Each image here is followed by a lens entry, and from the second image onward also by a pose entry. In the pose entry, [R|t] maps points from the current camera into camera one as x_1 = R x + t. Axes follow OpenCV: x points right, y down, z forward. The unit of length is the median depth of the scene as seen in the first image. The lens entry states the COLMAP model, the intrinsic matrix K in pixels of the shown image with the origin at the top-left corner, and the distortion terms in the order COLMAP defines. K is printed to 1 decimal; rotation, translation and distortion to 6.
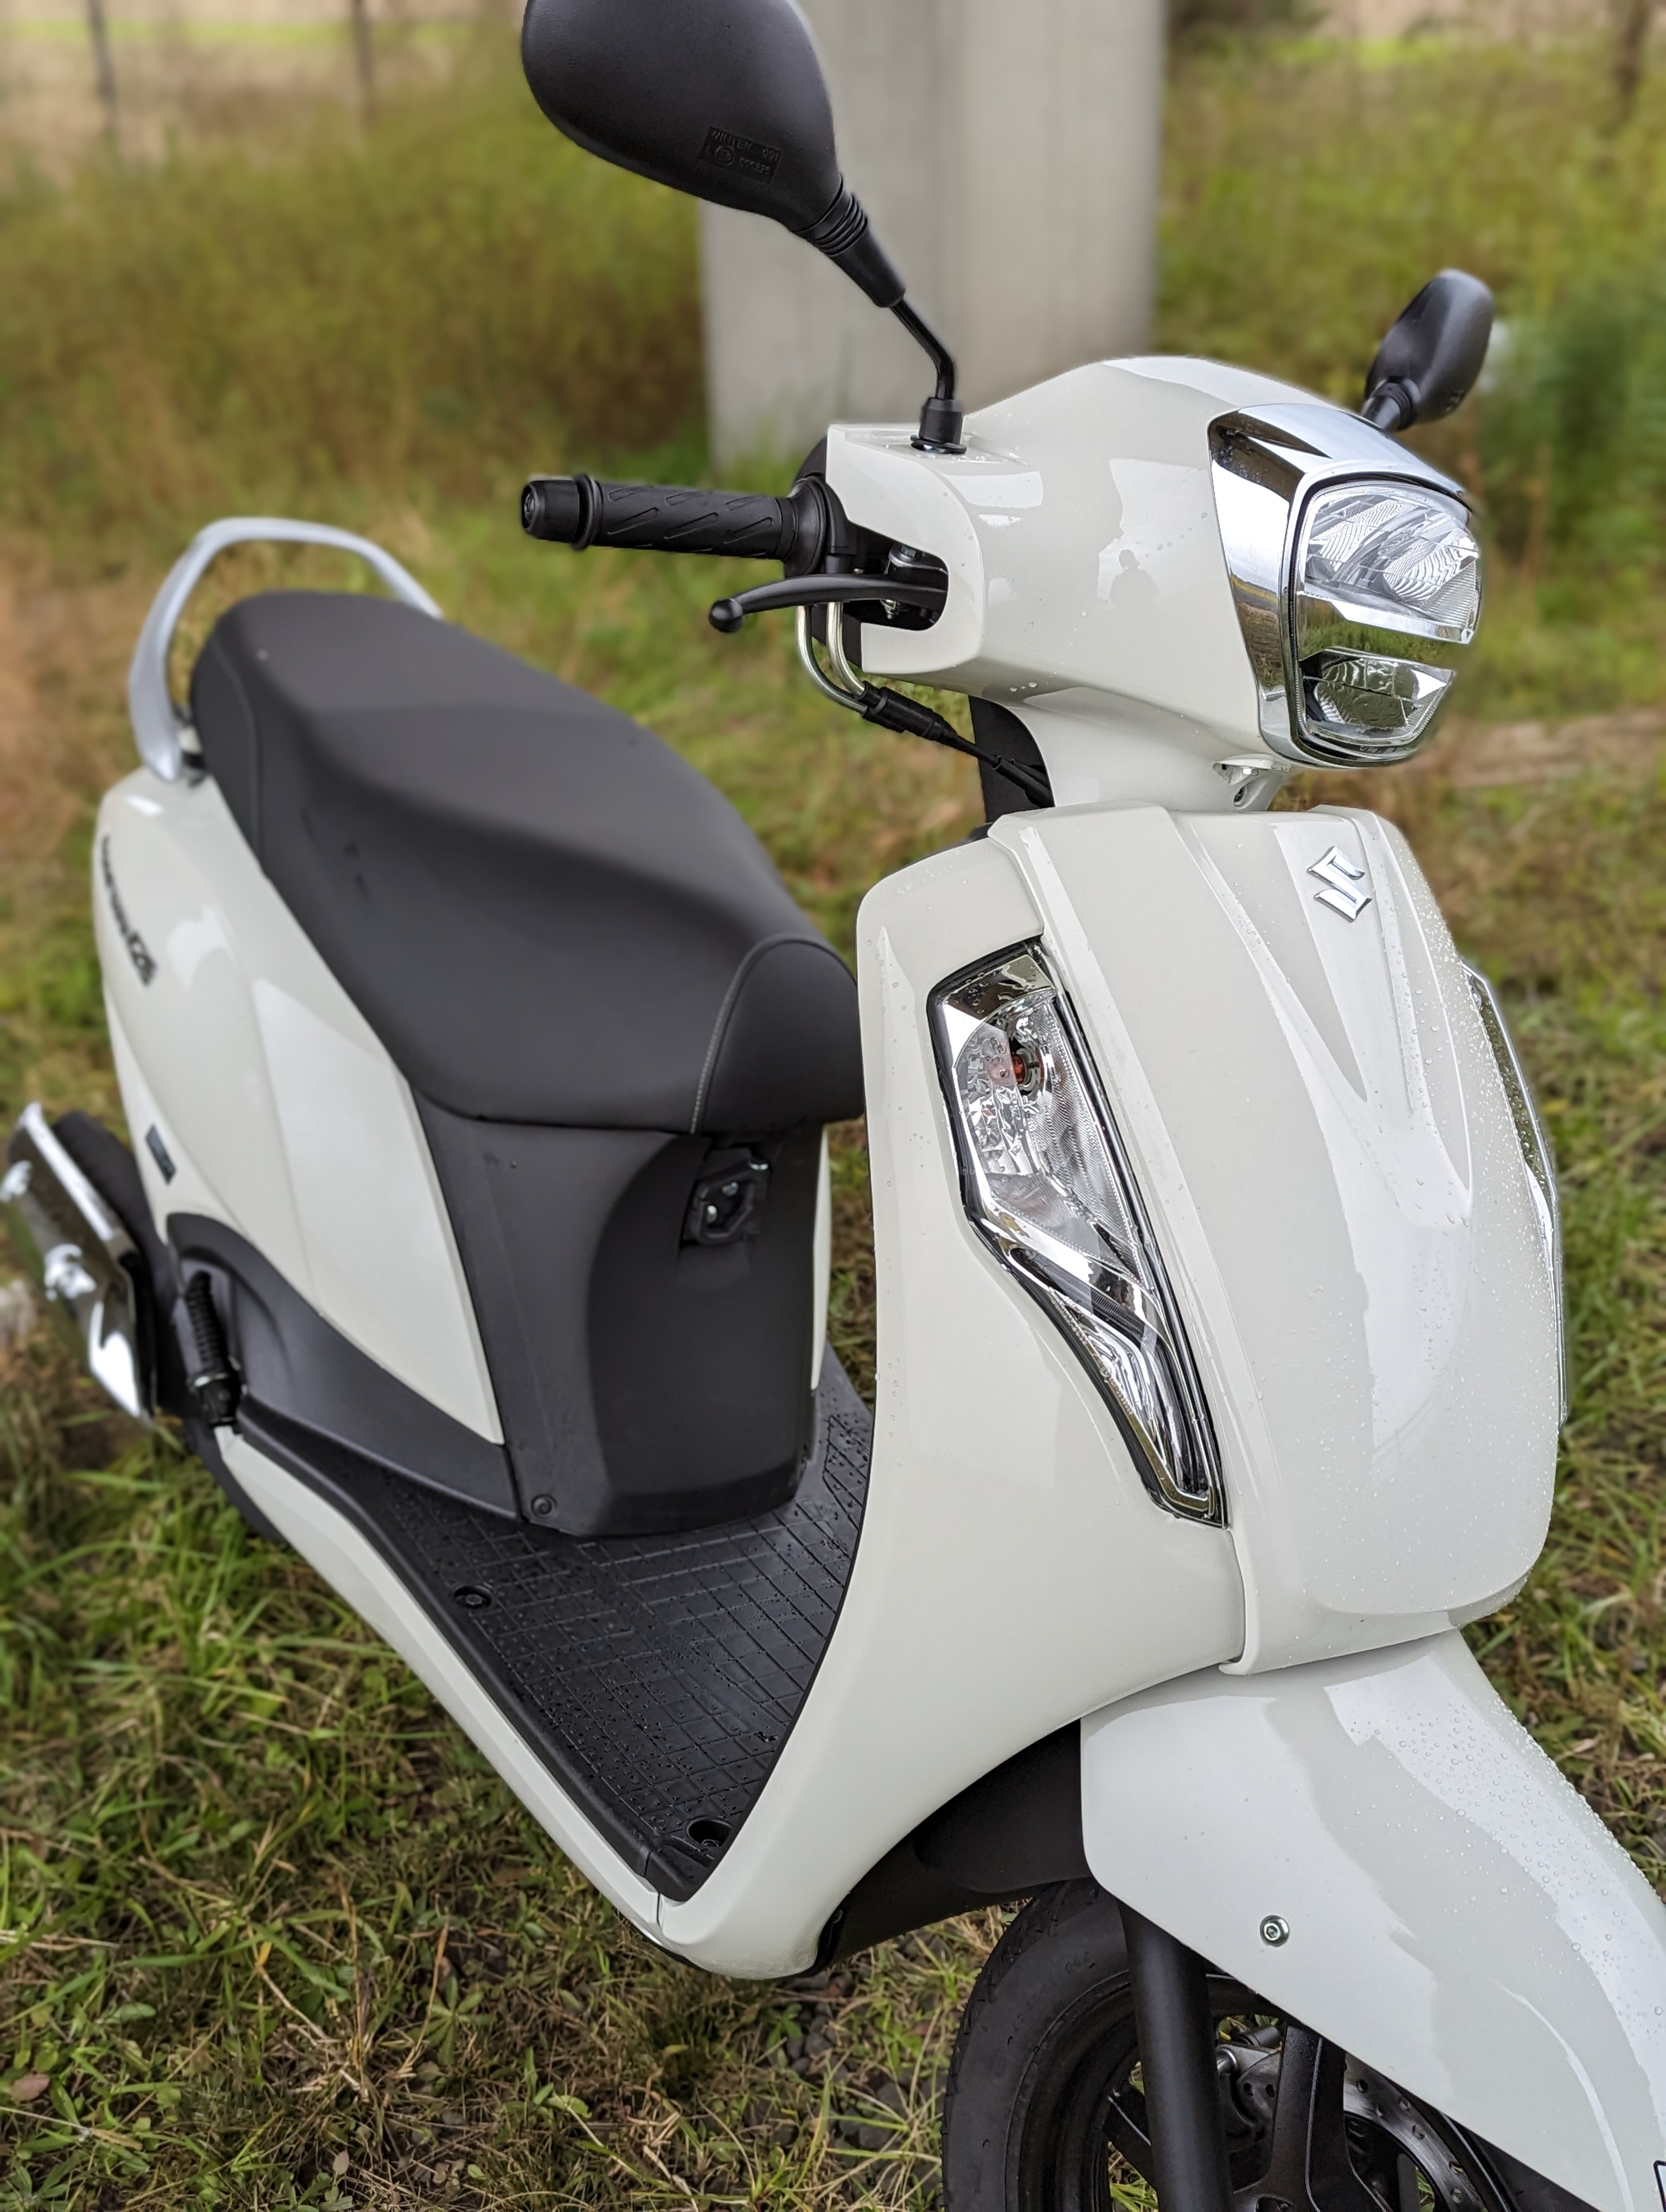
lens RADIAL K [[2427.2, 0, 768.8], [0, 2427.2, 1103.8], [0, 0, 1]] dist [0.053790, -0.048905]
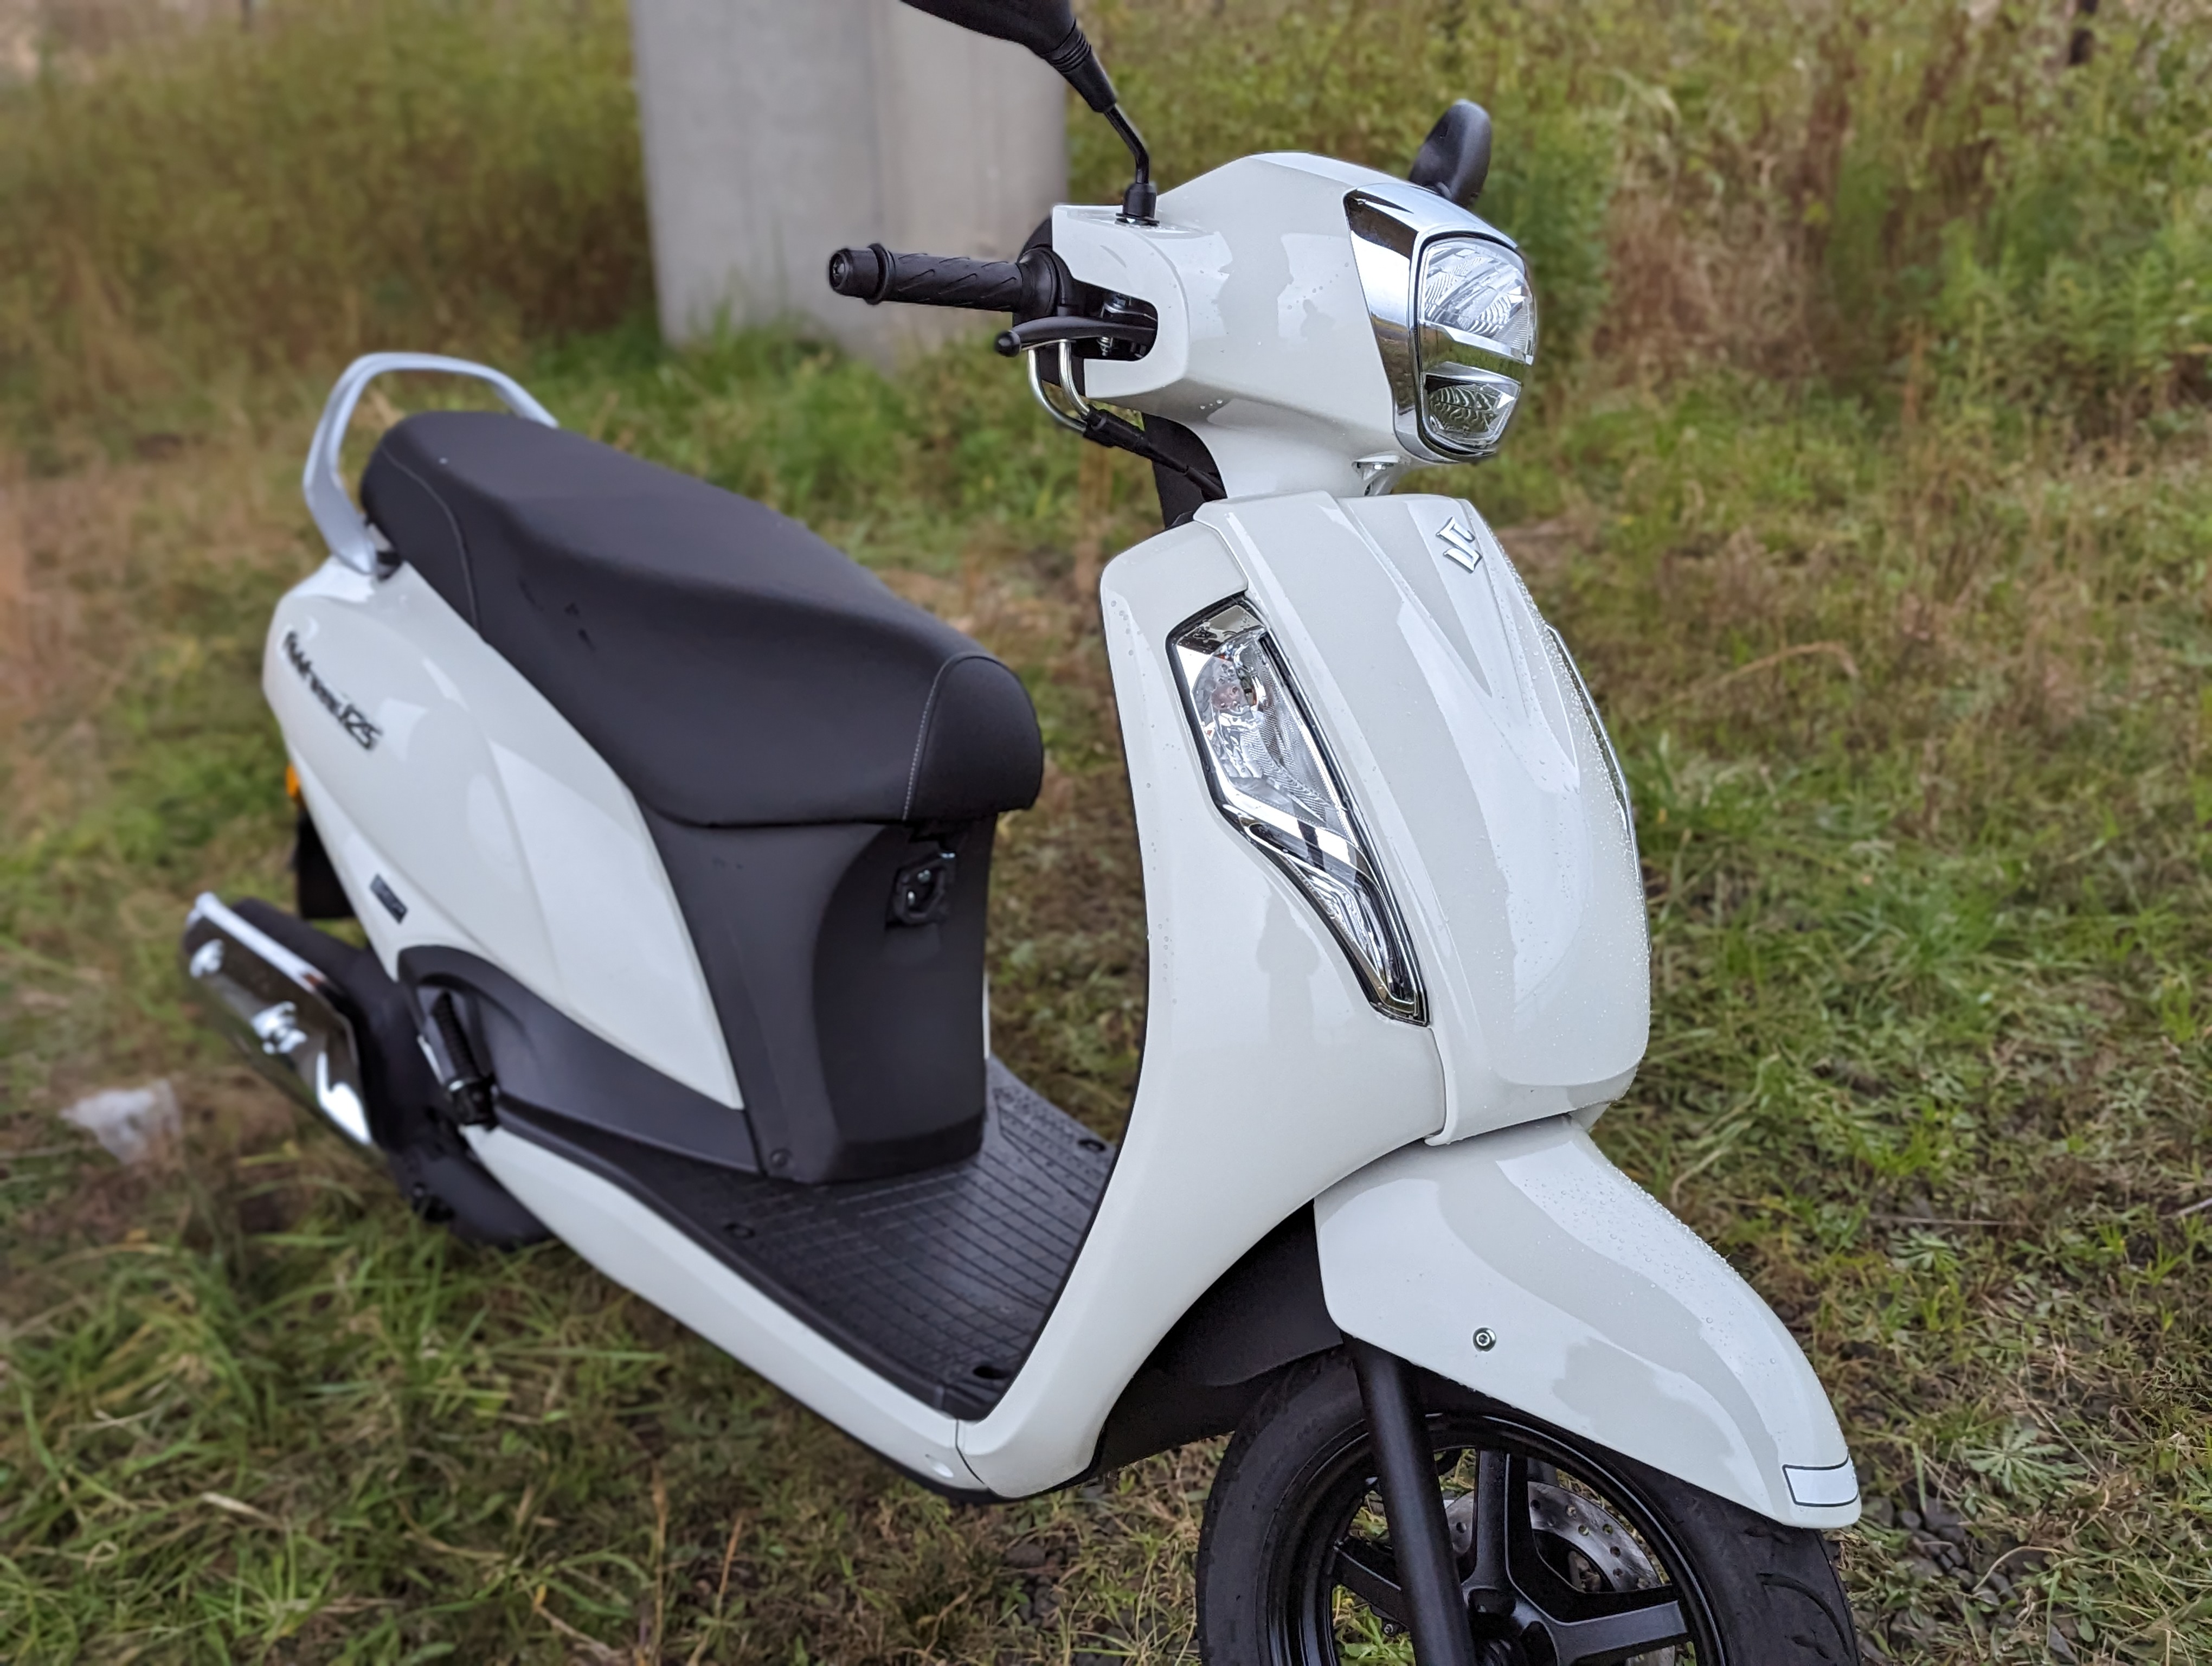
lens RADIAL K [[2427.2, 0, 1038.2], [0, 2427.2, 841.2], [0, 0, 1]] dist [0.053790, -0.048905]
pose [[0.986661, -0.060517, 0.151120, -0.137830], [0.069943, 0.995872, -0.057851, 0.090061], [-0.146995, 0.067649, 0.986821, -0.171404]]
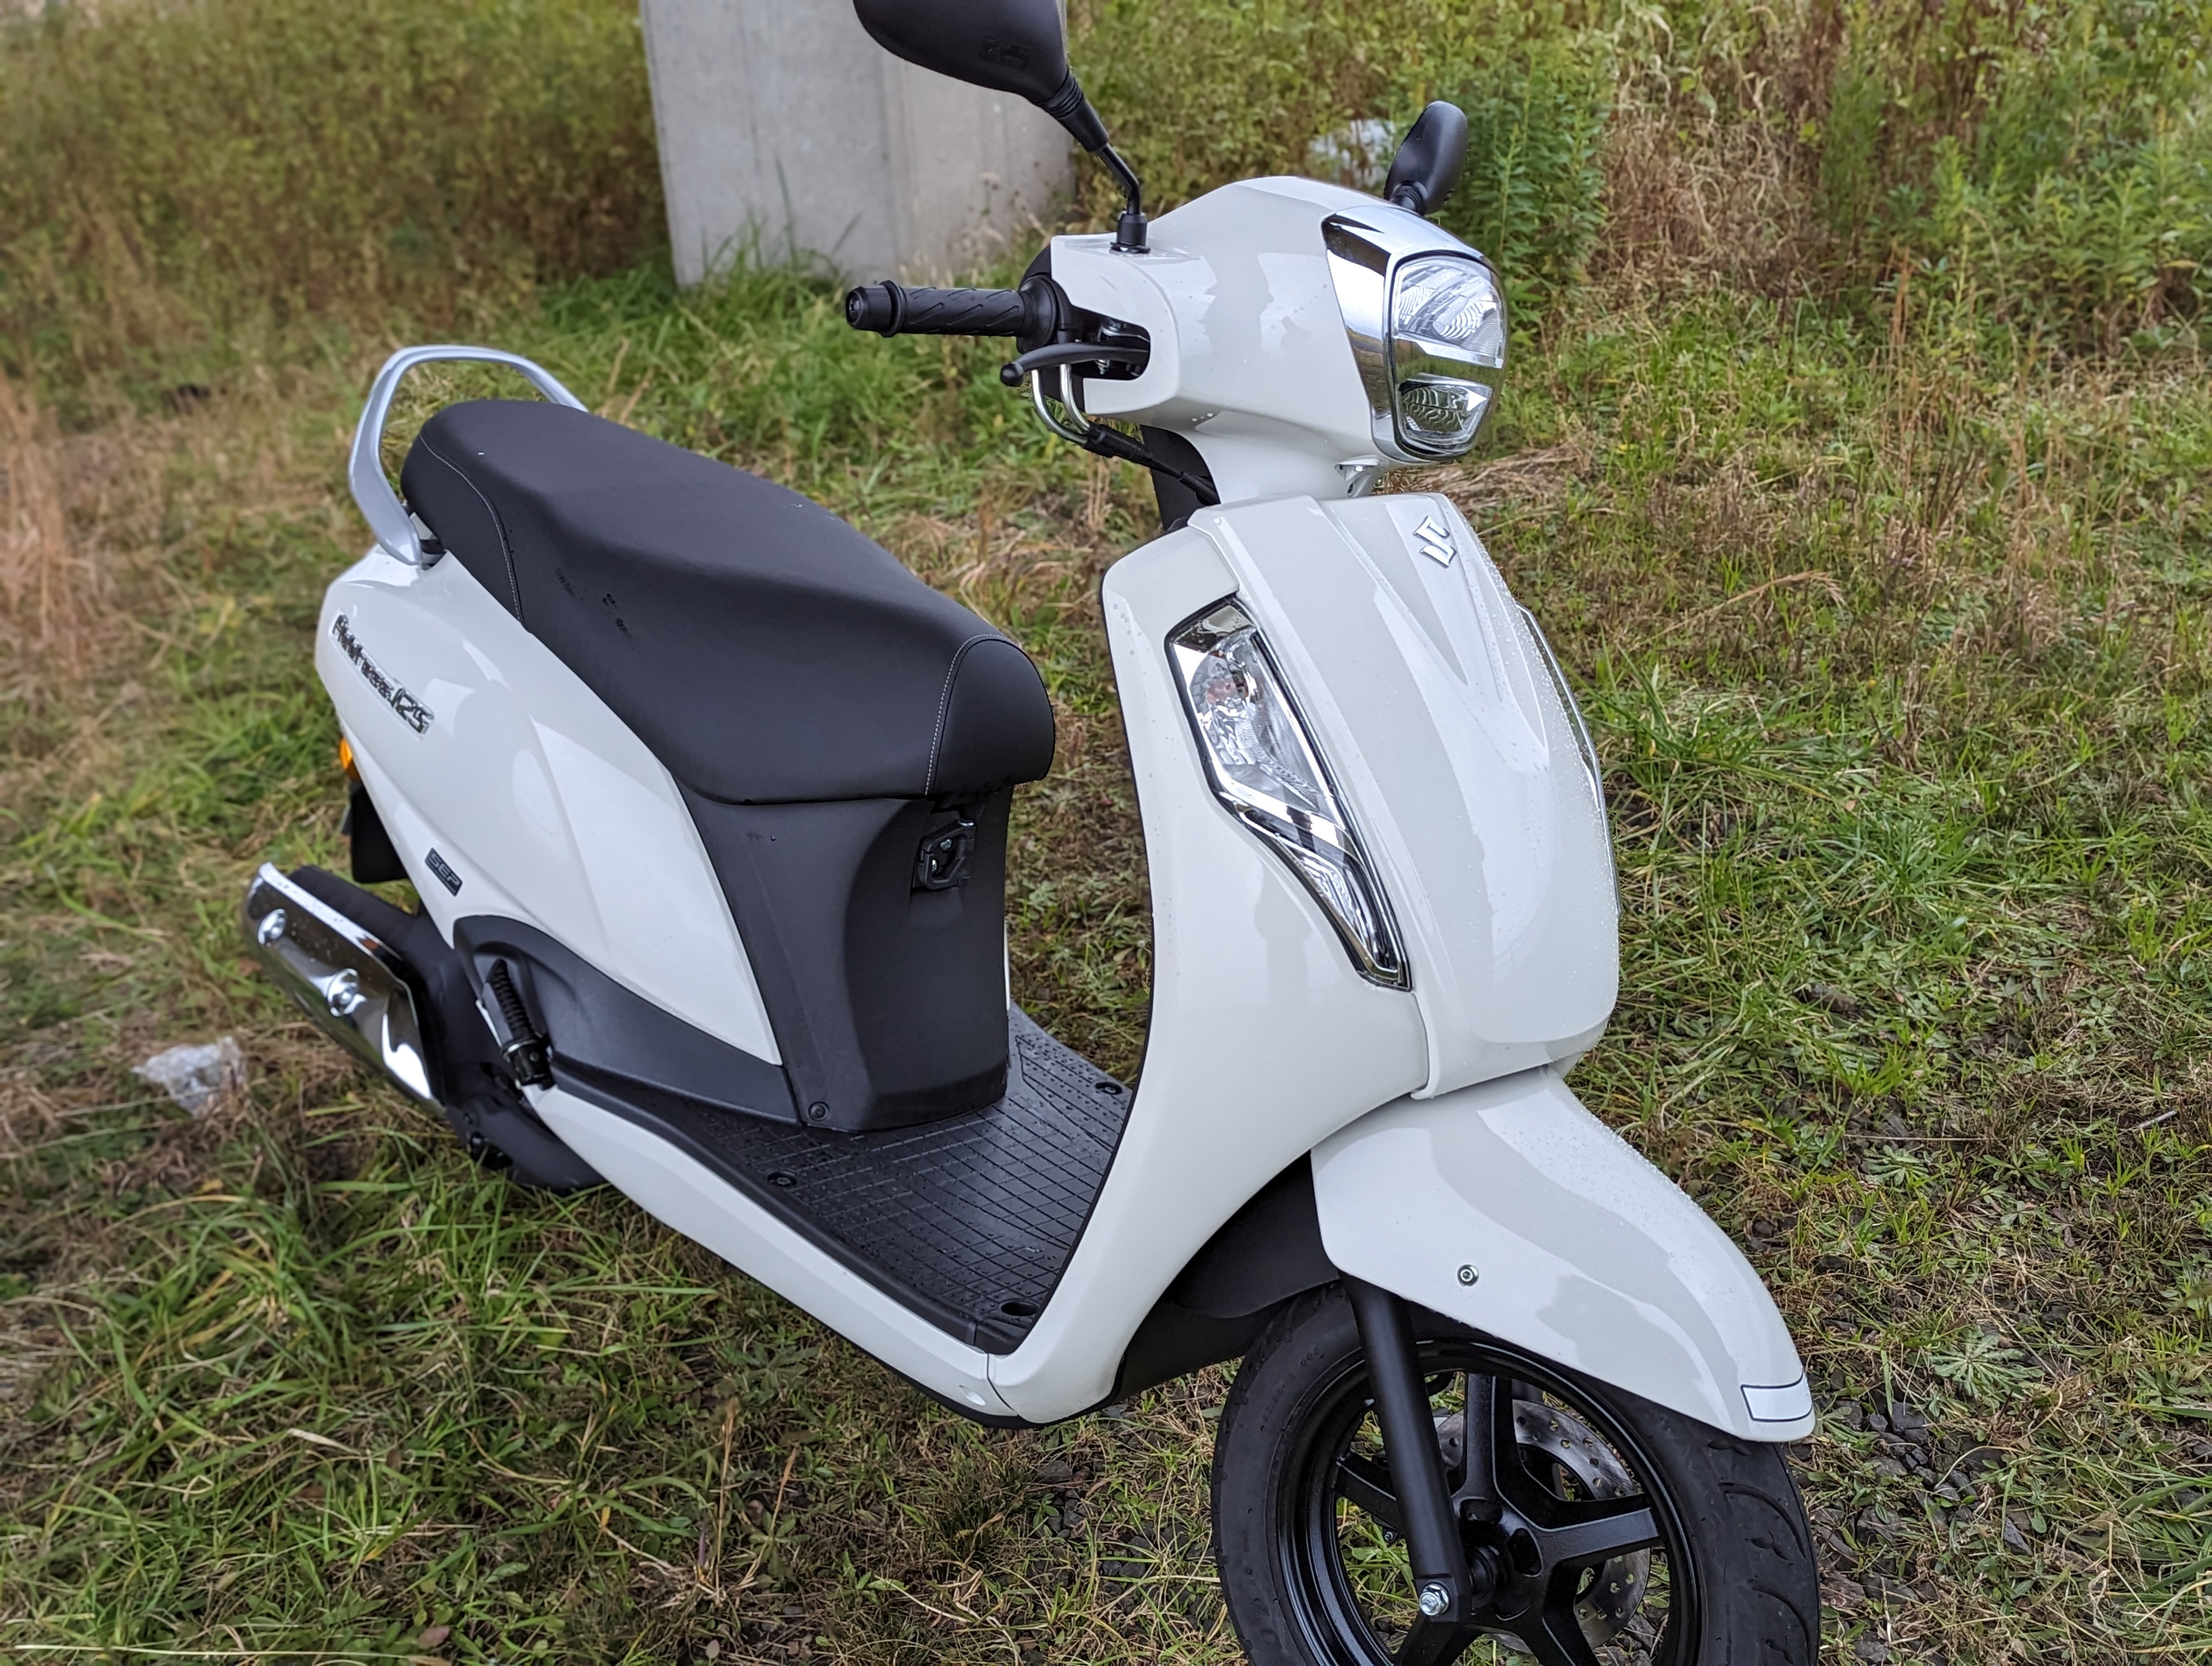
lens RADIAL K [[2409.8, 0, 1042.5], [0, 2409.8, 829.2], [0, 0, 1]] dist [0.070104, -0.088457]
pose [[0.985984, -0.086827, 0.142469, -0.143317], [0.091194, 0.995534, -0.024407, 0.062484], [-0.139713, 0.037057, 0.989498, -0.242962]]
